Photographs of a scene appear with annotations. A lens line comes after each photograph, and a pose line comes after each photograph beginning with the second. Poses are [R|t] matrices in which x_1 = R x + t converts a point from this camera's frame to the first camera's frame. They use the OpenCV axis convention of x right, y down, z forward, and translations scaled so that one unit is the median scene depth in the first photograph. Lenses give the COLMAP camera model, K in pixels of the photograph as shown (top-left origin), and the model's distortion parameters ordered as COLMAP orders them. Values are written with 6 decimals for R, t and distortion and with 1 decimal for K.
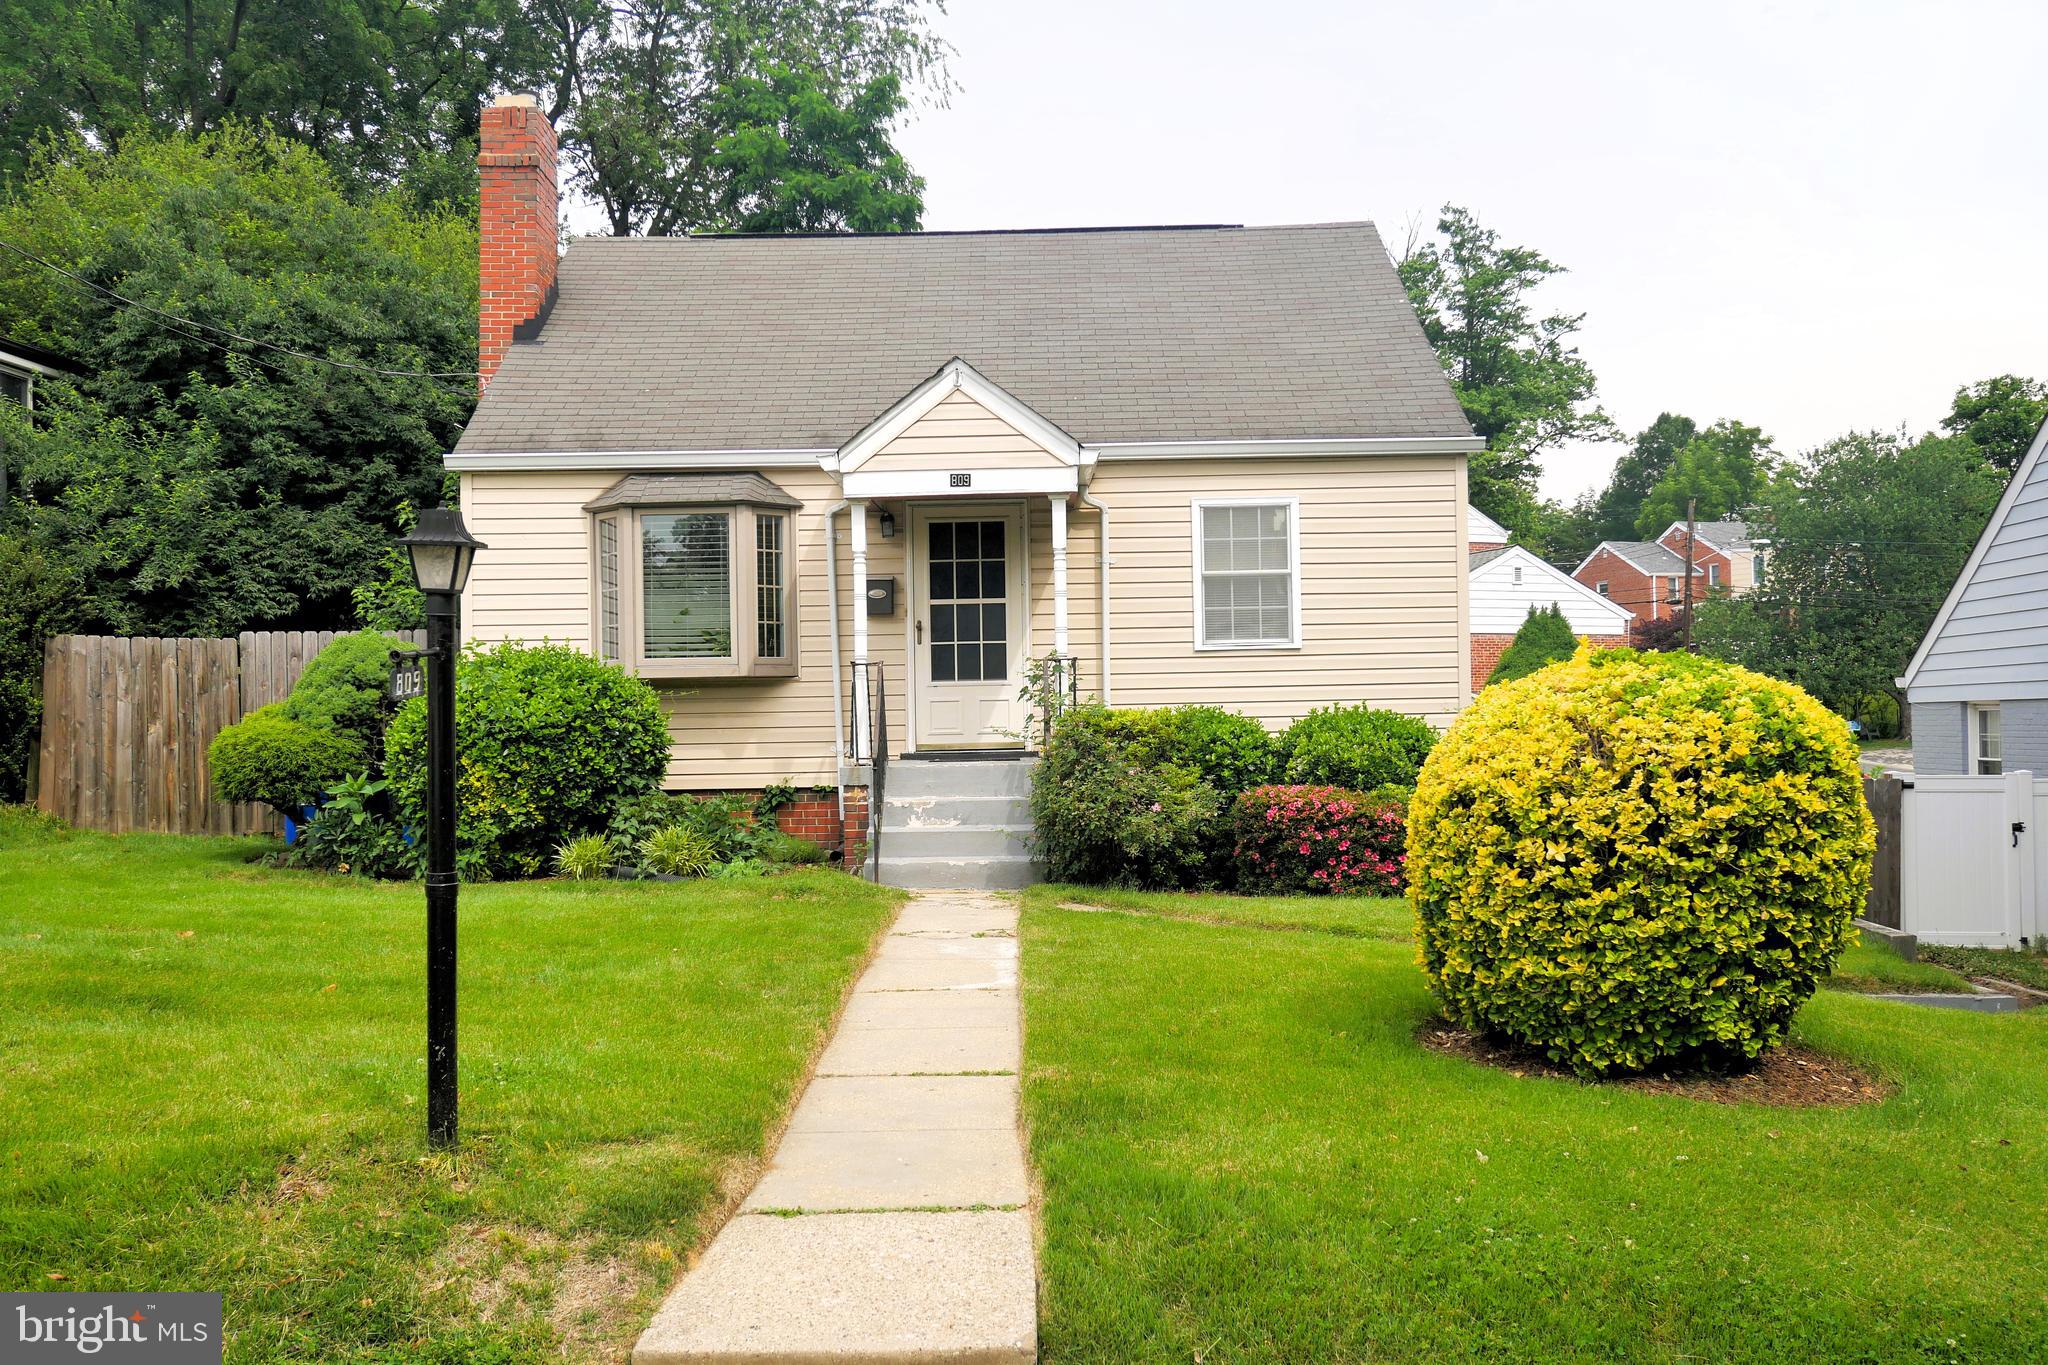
lens RADIAL K [[1831.3, 0, 1026.6], [0, 1831.3, 684.8], [0, 0, 1]] dist [-0.050178, 0.000184]
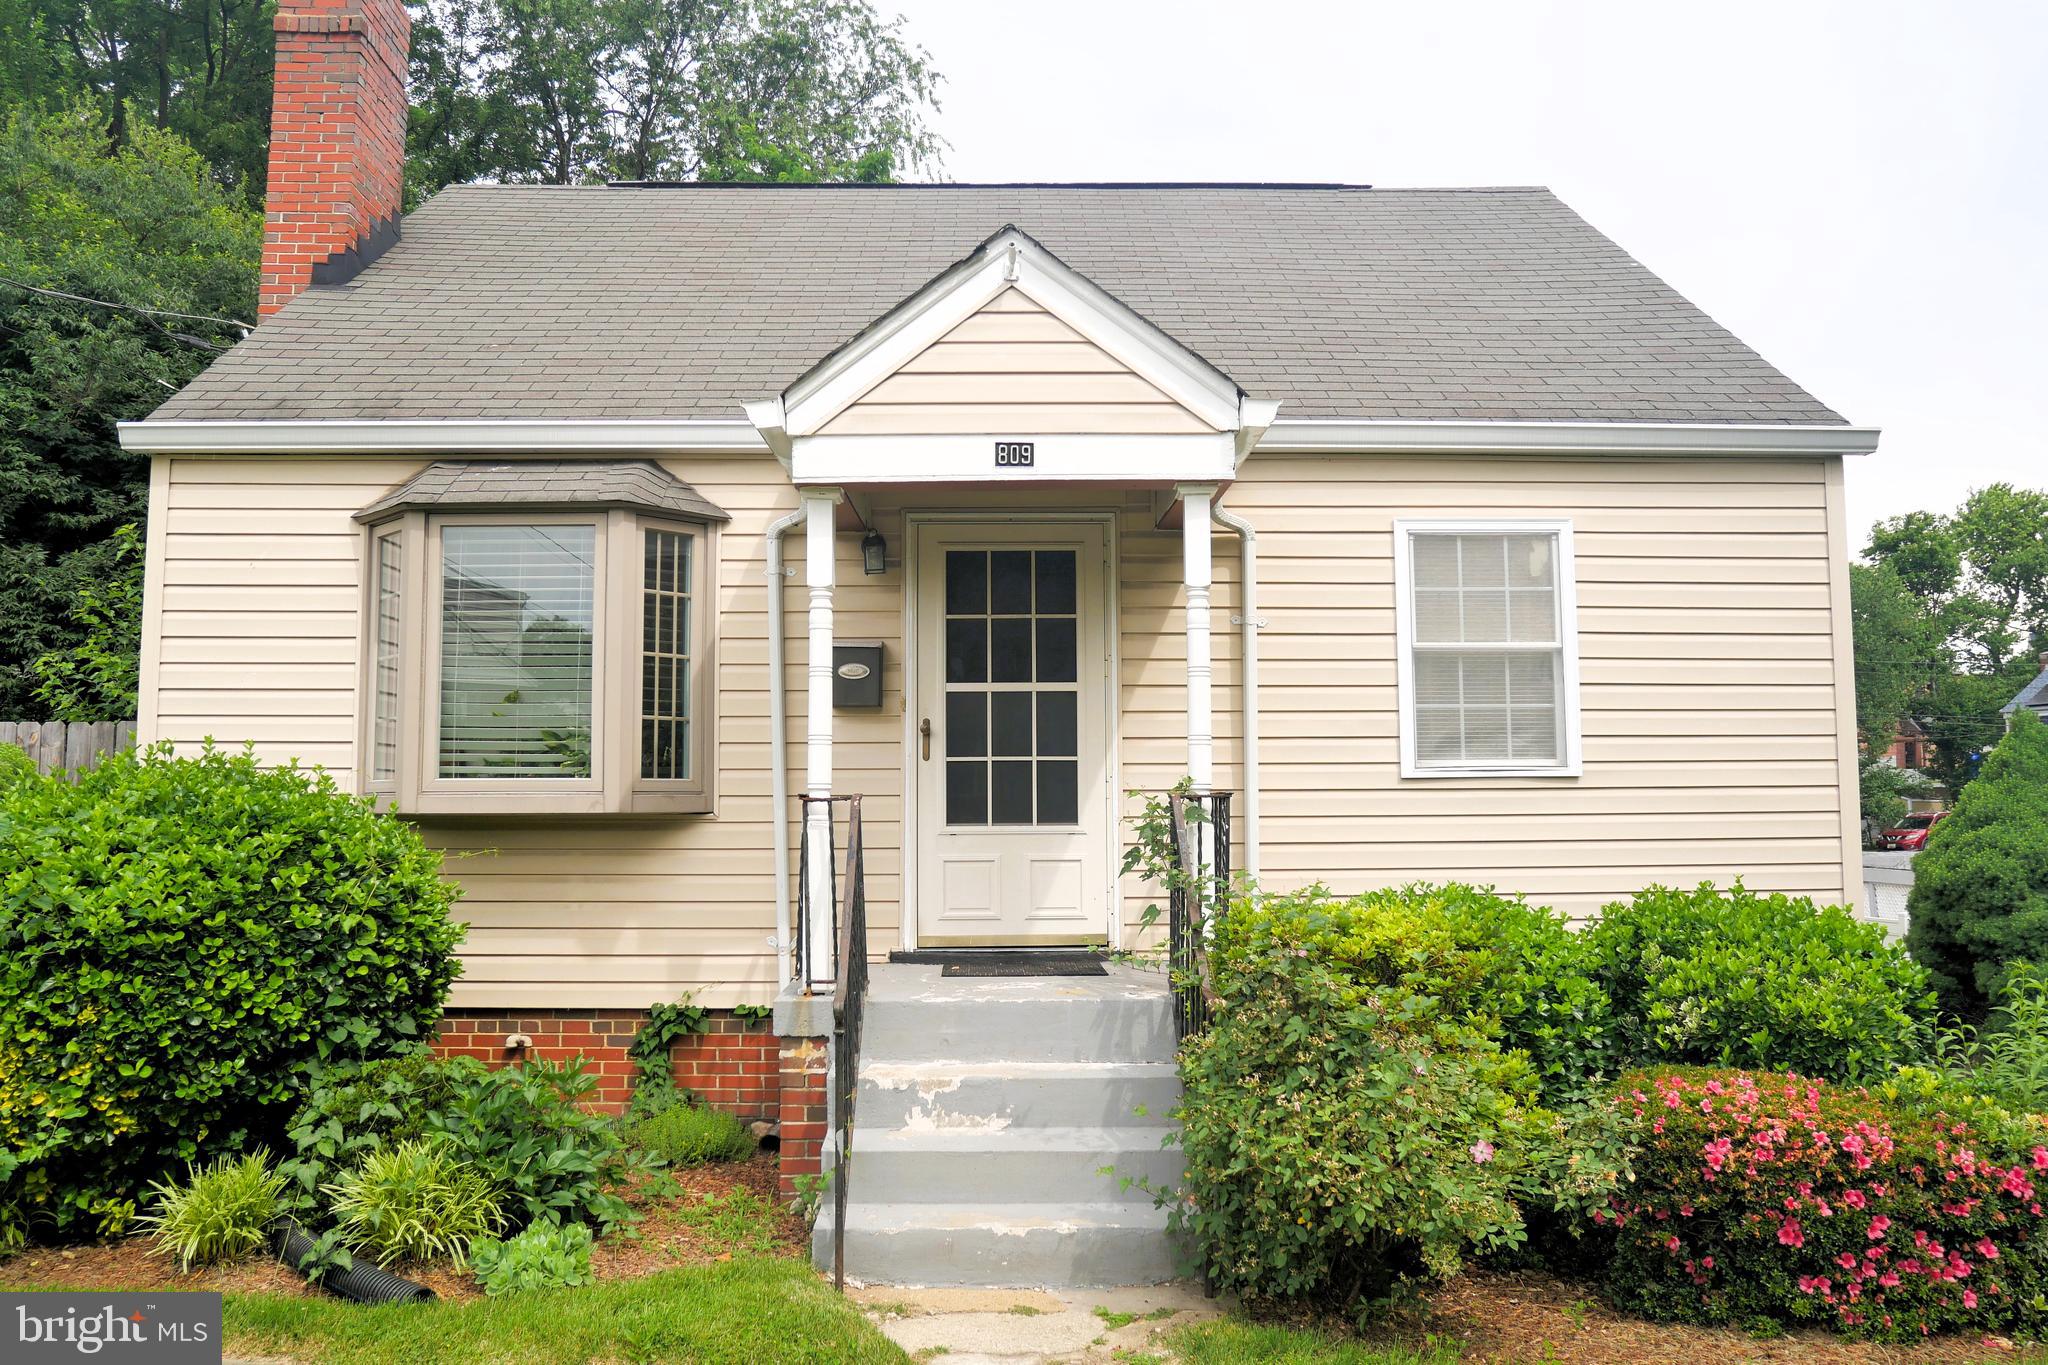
lens RADIAL K [[1501.7, 0, 1013.5], [0, 1501.7, 720.5], [0, 0, 1]] dist [-0.070559, 0.027514]
pose [[0.999681, 0.015699, 0.019808, -0.040815], [-0.014906, 0.999104, -0.039601, -0.016502], [-0.020412, 0.039293, 0.999019, 0.531462]]
